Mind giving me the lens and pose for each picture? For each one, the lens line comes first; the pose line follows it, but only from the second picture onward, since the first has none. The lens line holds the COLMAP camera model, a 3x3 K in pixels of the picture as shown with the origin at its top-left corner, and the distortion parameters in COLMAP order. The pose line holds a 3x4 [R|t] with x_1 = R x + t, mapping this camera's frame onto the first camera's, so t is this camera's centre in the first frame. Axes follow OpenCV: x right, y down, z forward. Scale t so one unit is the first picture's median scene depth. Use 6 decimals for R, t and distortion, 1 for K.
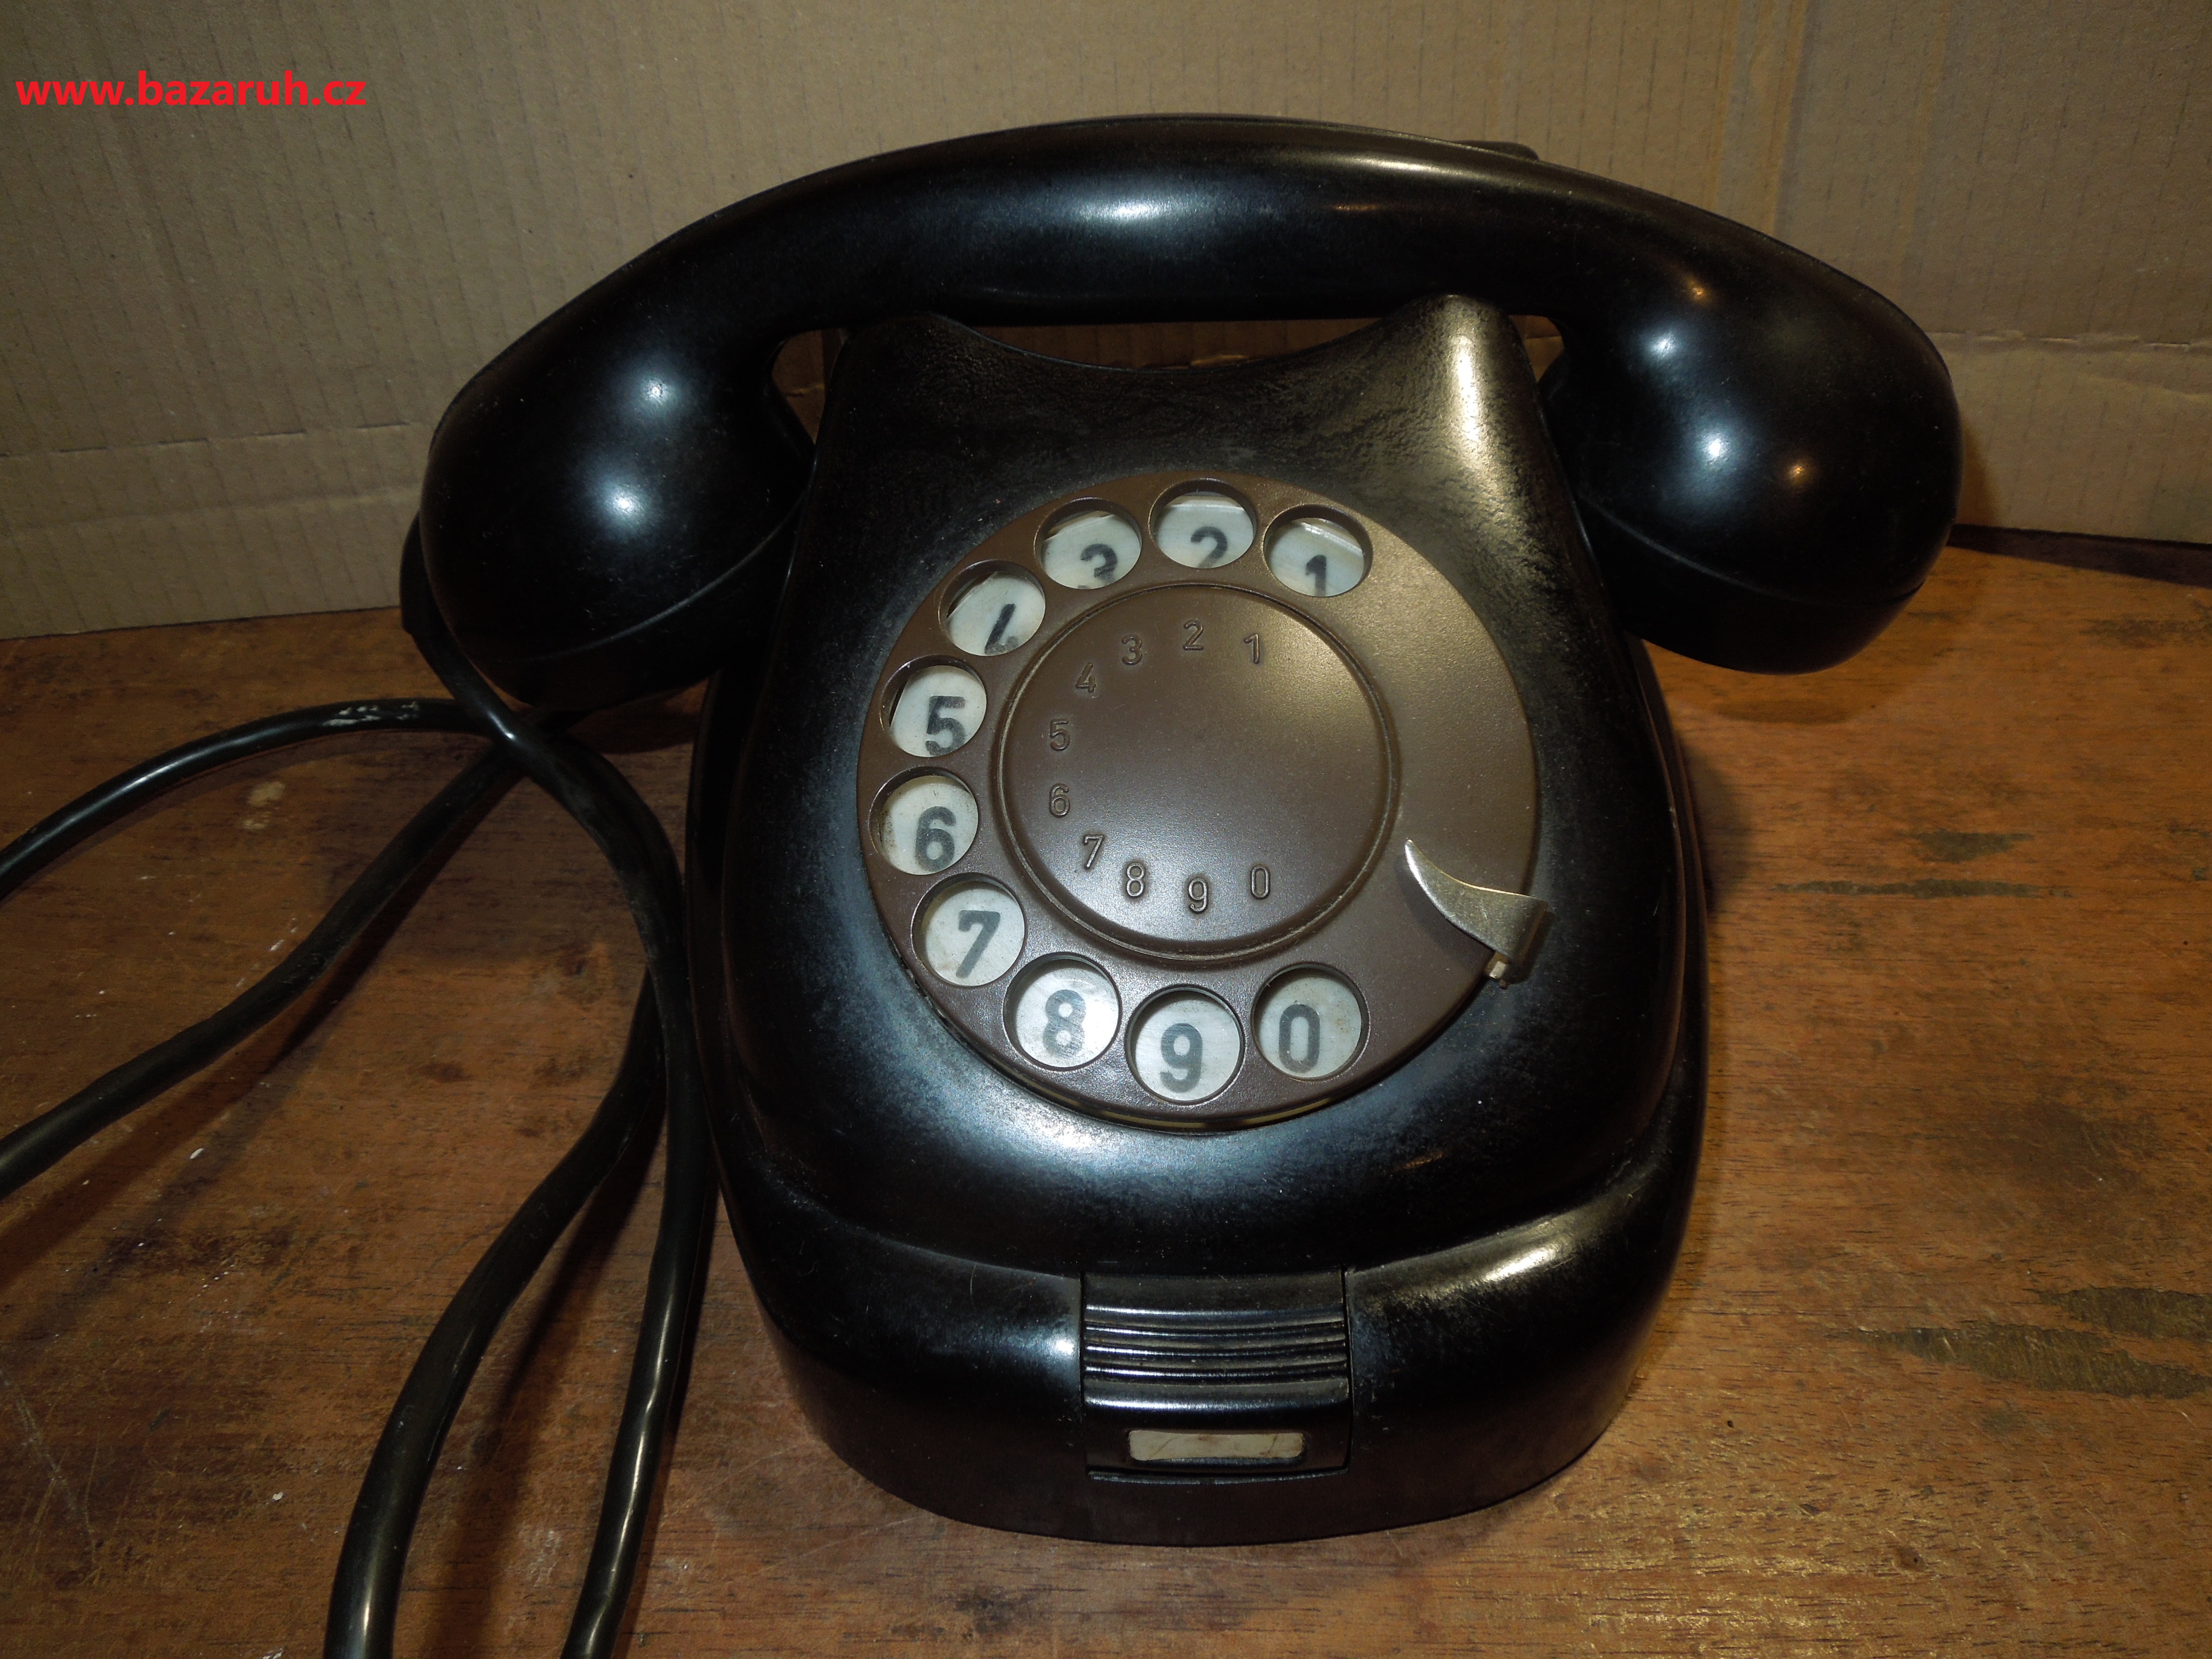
lens RADIAL K [[1651.4, 0, 1106.0], [0, 1651.4, 829.5], [0, 0, 1]] dist [-0.009899, -0.002881]
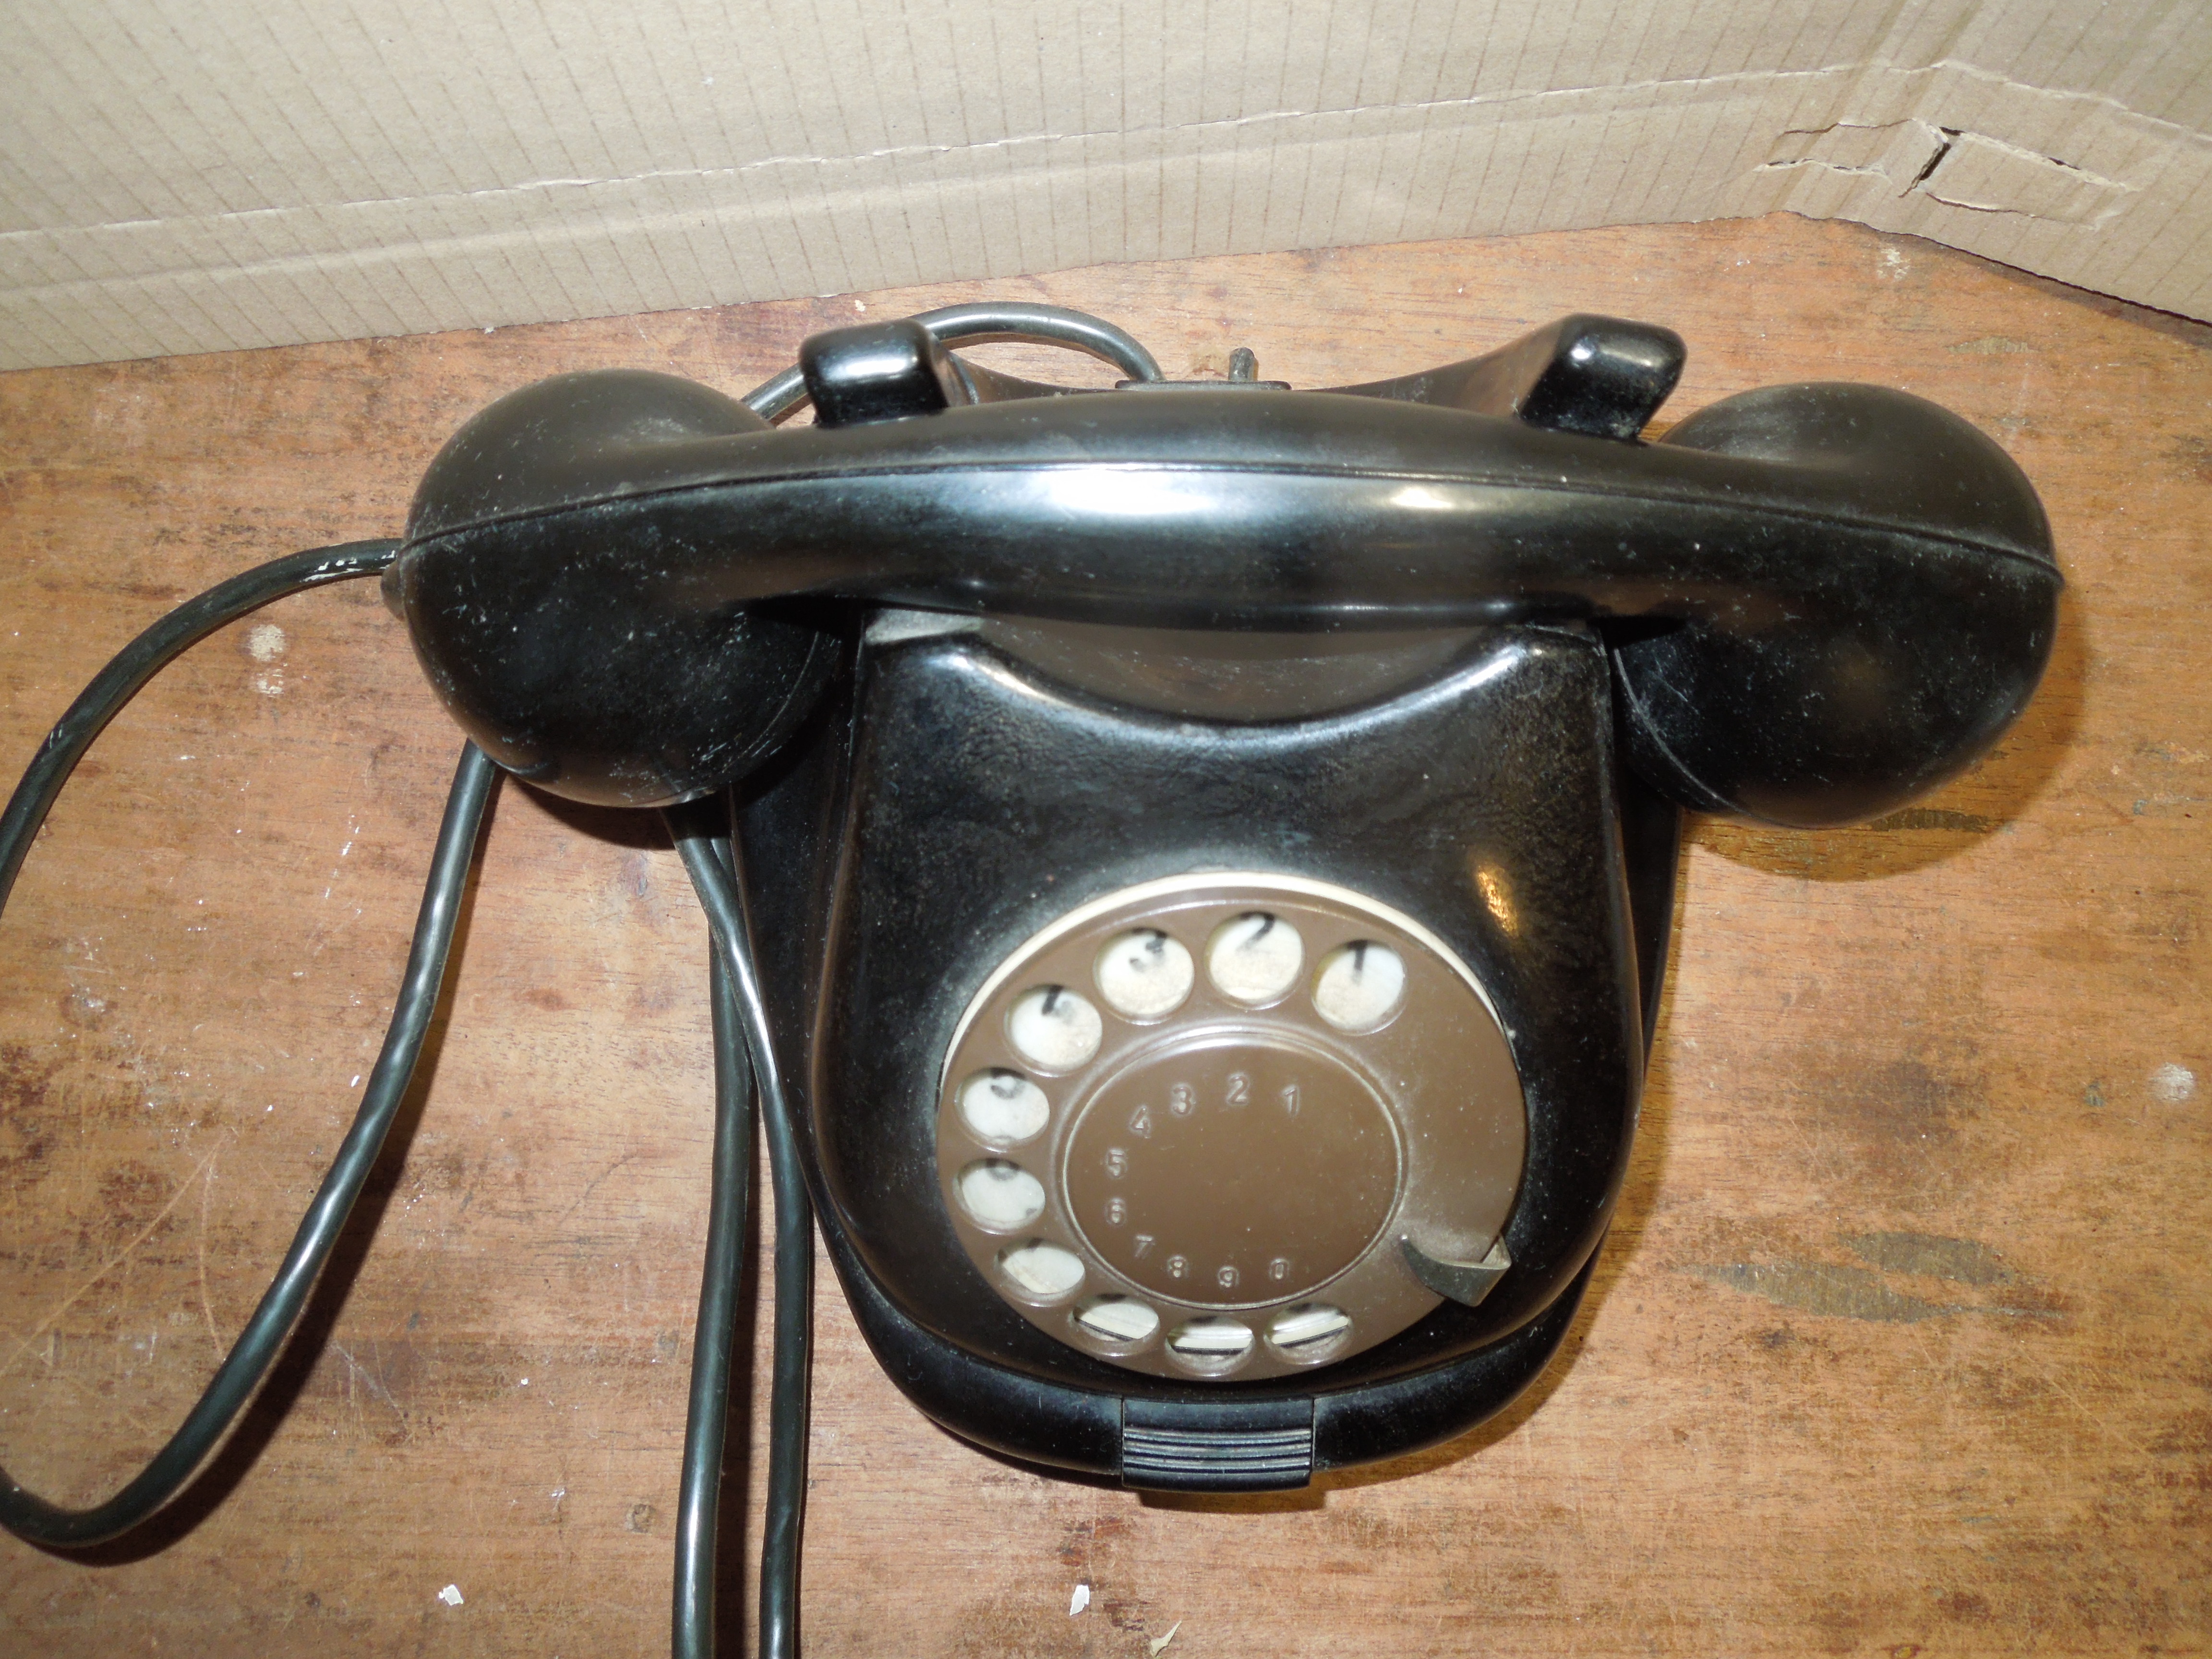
lens RADIAL K [[1651.4, 0, 1106.0], [0, 1651.4, 829.5], [0, 0, 1]] dist [-0.009899, -0.002881]
pose [[0.999436, -0.003126, 0.033437, -0.057599], [-0.019595, 0.754336, 0.656196, -0.778824], [-0.027274, -0.656481, 0.753850, 0.229726]]
